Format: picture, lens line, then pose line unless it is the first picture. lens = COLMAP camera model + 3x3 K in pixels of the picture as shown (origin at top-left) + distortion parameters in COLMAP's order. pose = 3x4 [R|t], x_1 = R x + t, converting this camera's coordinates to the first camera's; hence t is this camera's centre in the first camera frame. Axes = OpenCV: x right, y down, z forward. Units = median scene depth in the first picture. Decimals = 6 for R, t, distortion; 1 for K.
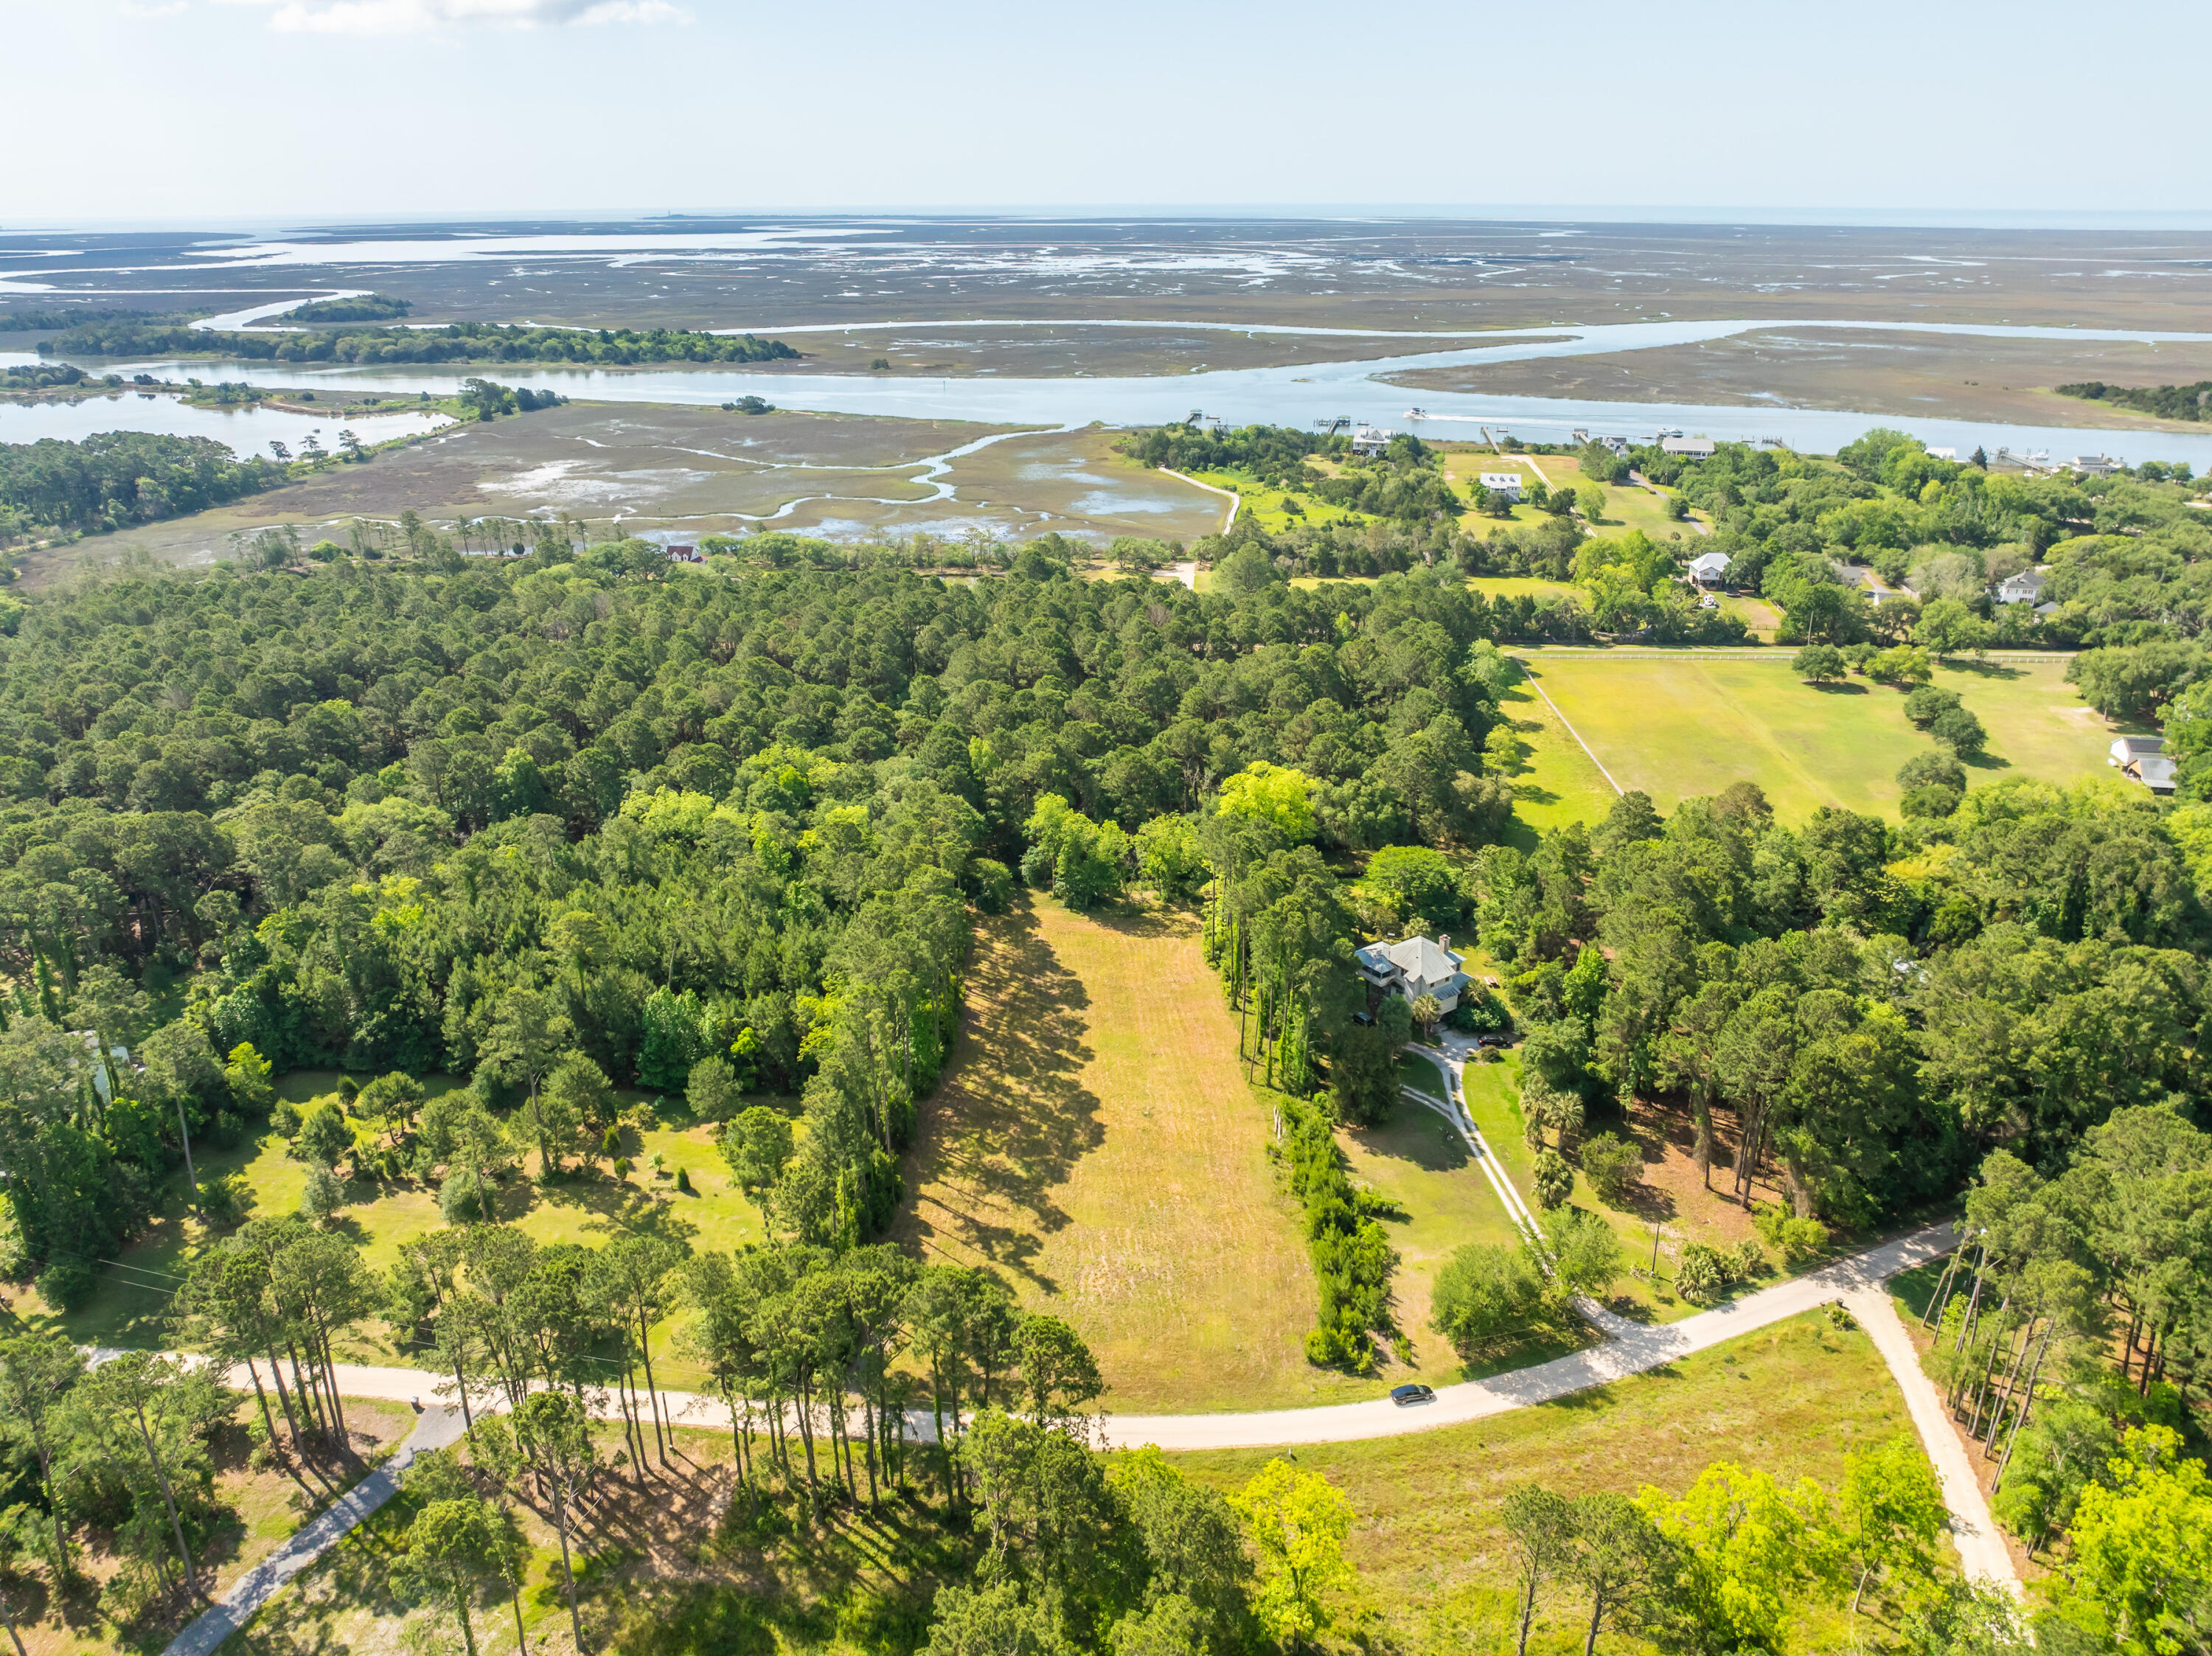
lens RADIAL K [[1572.3, 0, 1105.0], [0, 1572.3, 824.9], [0, 0, 1]] dist [-0.045254, 0.009671]
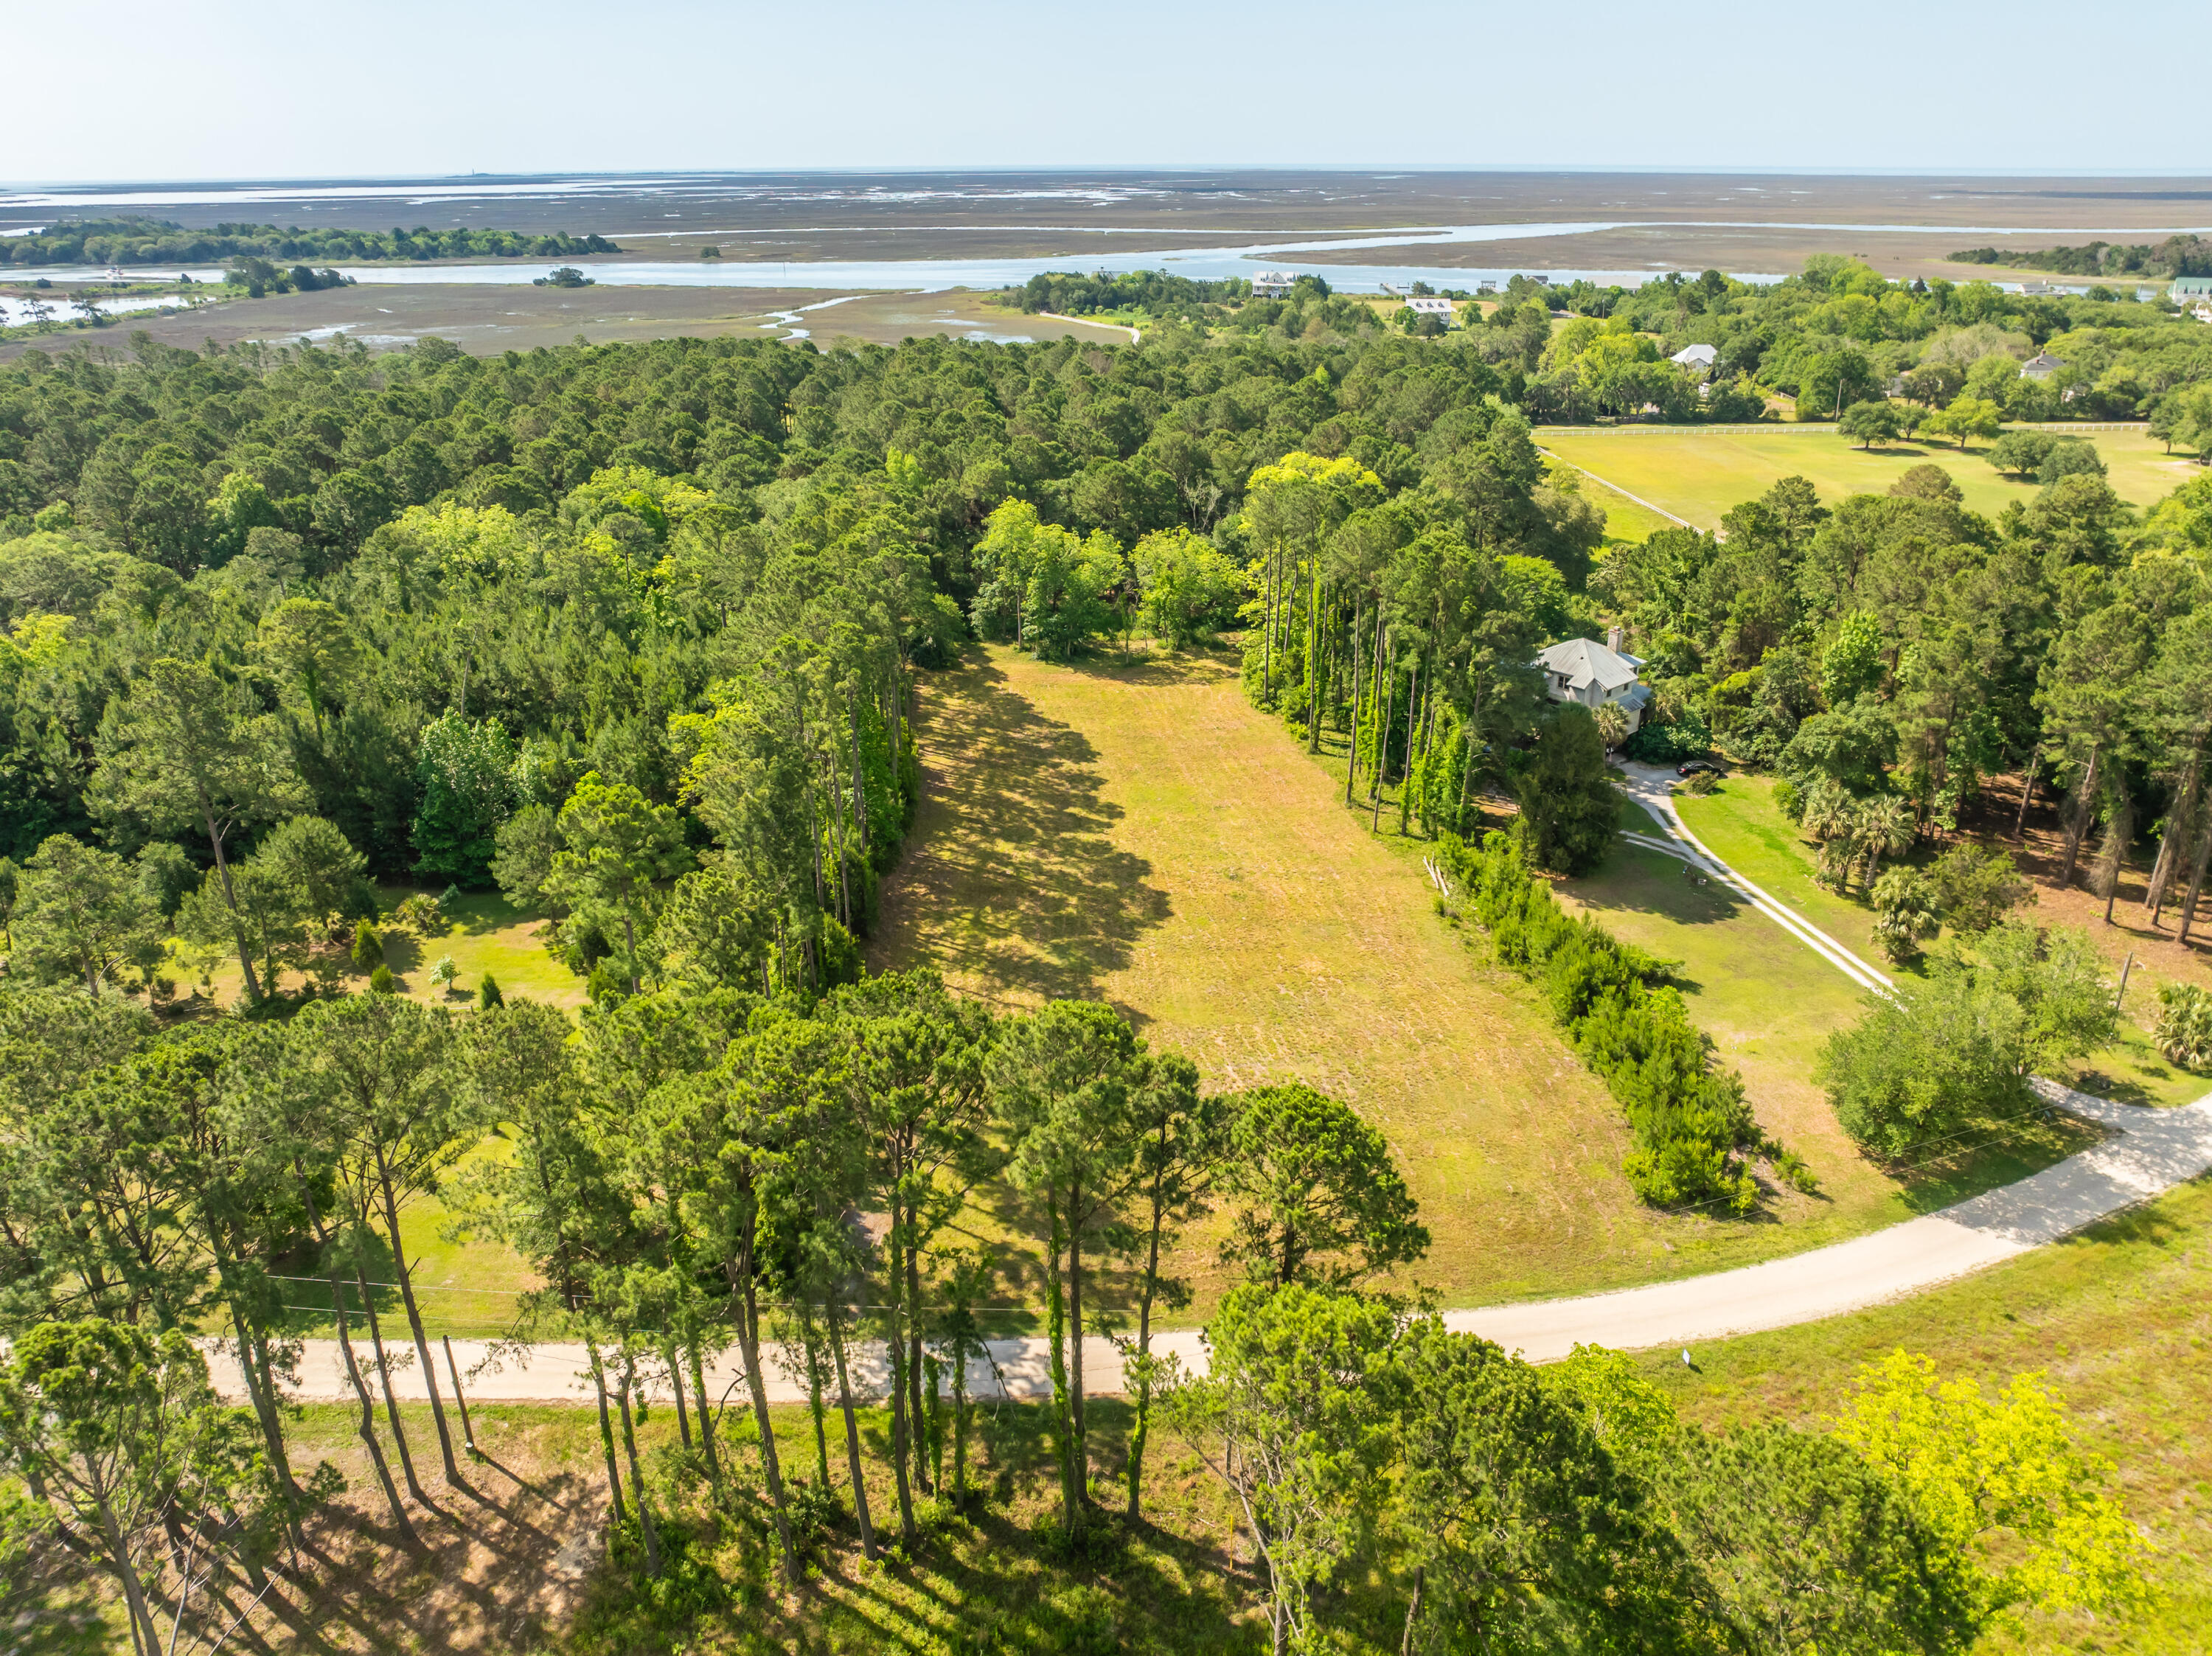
lens RADIAL K [[1572.3, 0, 1112.4], [0, 1572.3, 822.4], [0, 0, 1]] dist [-0.045254, 0.009671]
pose [[0.994074, -0.041887, 0.100307, -0.080642], [0.040097, 0.999000, 0.019805, 0.137806], [-0.101037, -0.015666, 0.994759, 0.339699]]
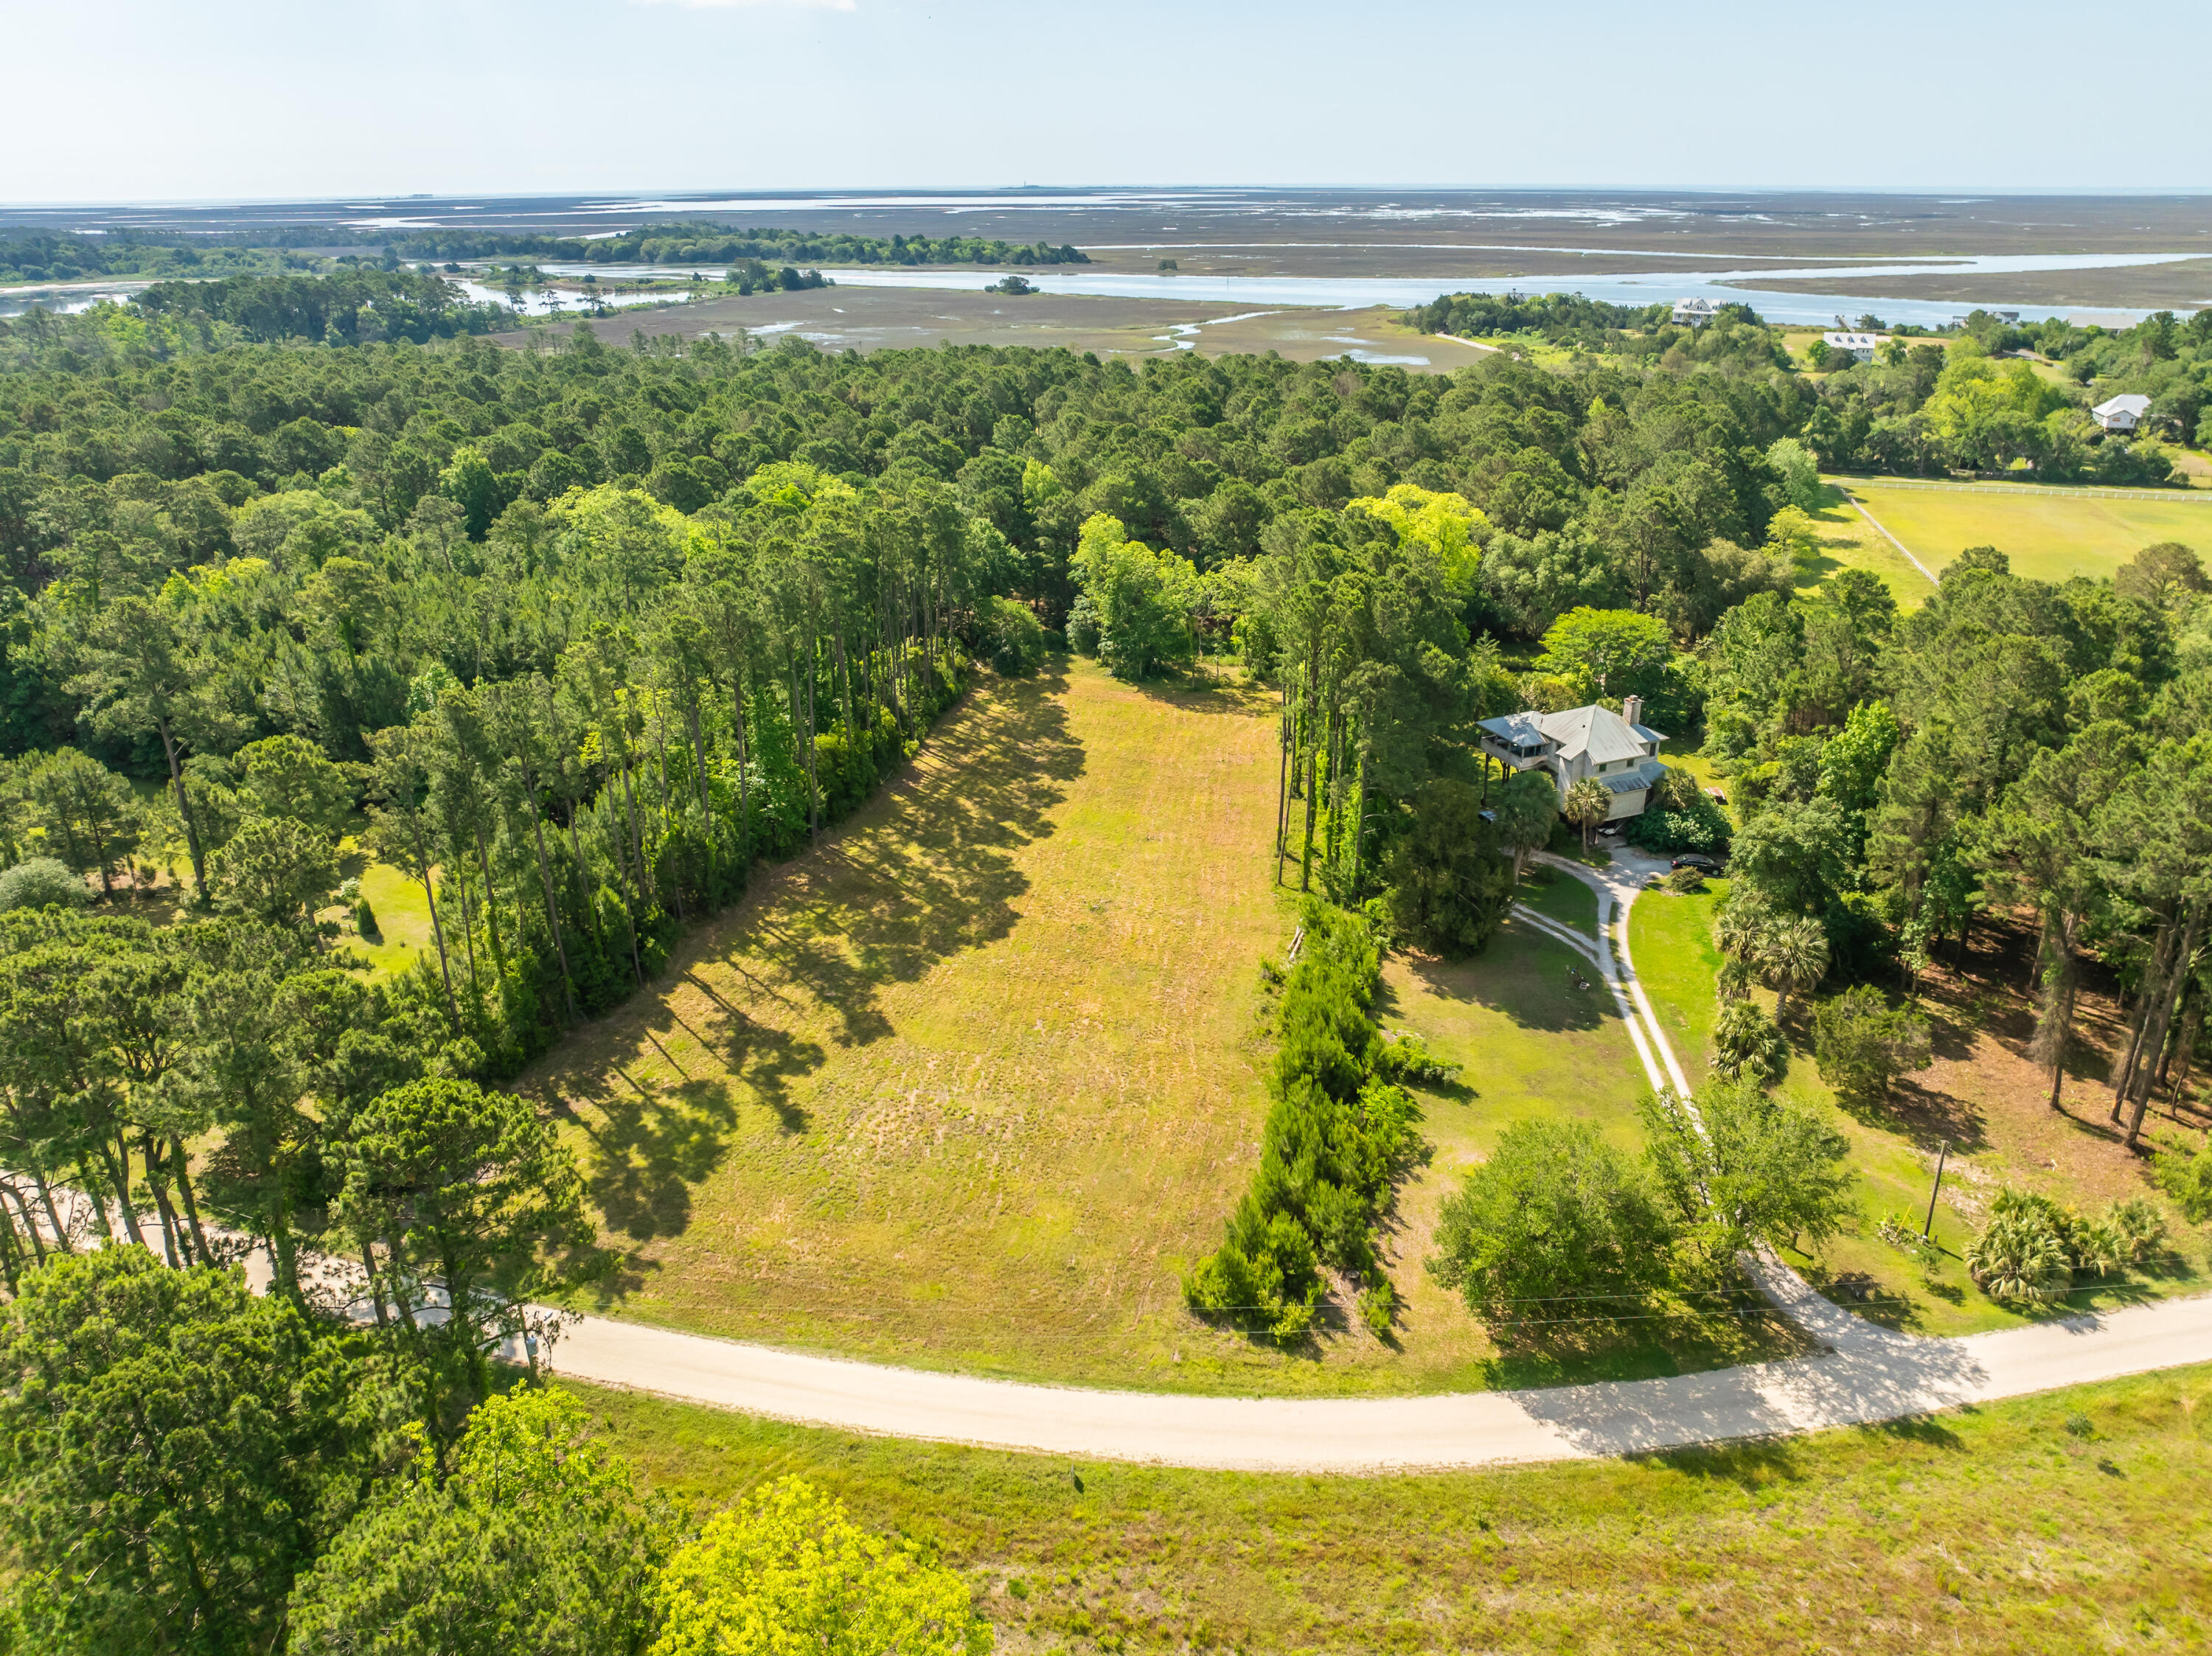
lens RADIAL K [[1572.3, 0, 1102.2], [0, 1572.3, 826.1], [0, 0, 1]] dist [-0.045254, 0.009671]
pose [[0.977259, 0.080451, -0.196197, 0.140323], [-0.078342, 0.996755, 0.018496, 0.130486], [0.197049, -0.002705, 0.980390, 0.357996]]
